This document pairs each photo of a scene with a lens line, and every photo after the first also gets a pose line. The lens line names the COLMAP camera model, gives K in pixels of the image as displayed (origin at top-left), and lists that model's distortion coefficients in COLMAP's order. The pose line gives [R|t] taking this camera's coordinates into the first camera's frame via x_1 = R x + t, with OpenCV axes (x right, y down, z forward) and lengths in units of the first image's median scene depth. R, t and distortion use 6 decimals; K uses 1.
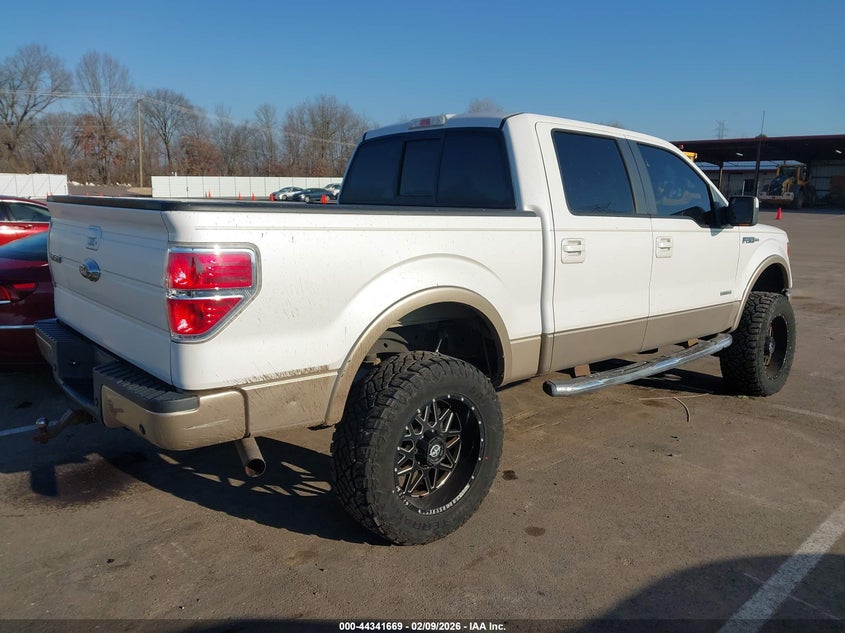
lens RADIAL K [[664.0, 0, 428.9], [0, 664.0, 313.2], [0, 0, 1]] dist [0.010626, 0.001709]
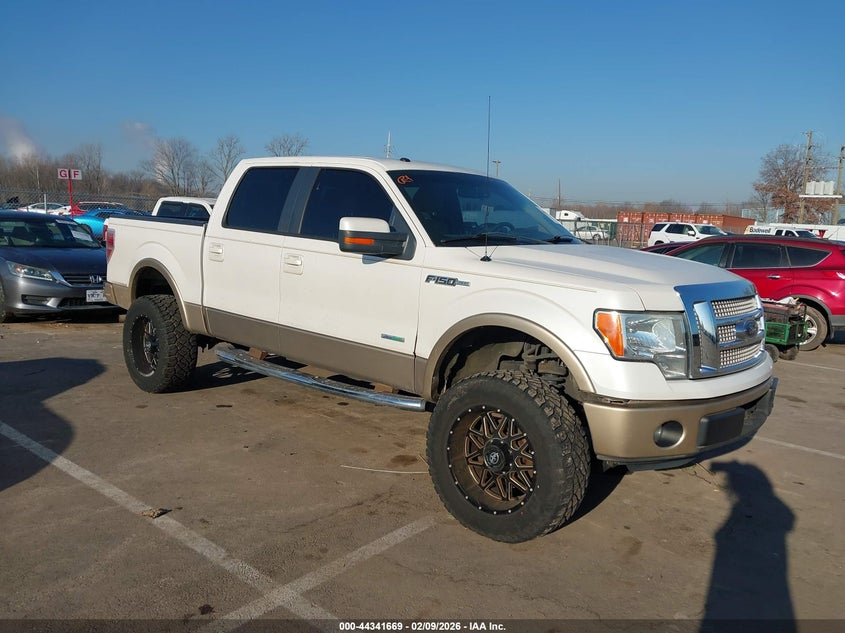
lens RADIAL K [[664.0, 0, 431.7], [0, 664.0, 313.5], [0, 0, 1]] dist [0.010626, 0.001709]
pose [[0.129231, 0.121255, -0.984173, 1.598798], [-0.218619, 0.971558, 0.090994, -0.185392], [0.967215, 0.203400, 0.152064, 1.186758]]
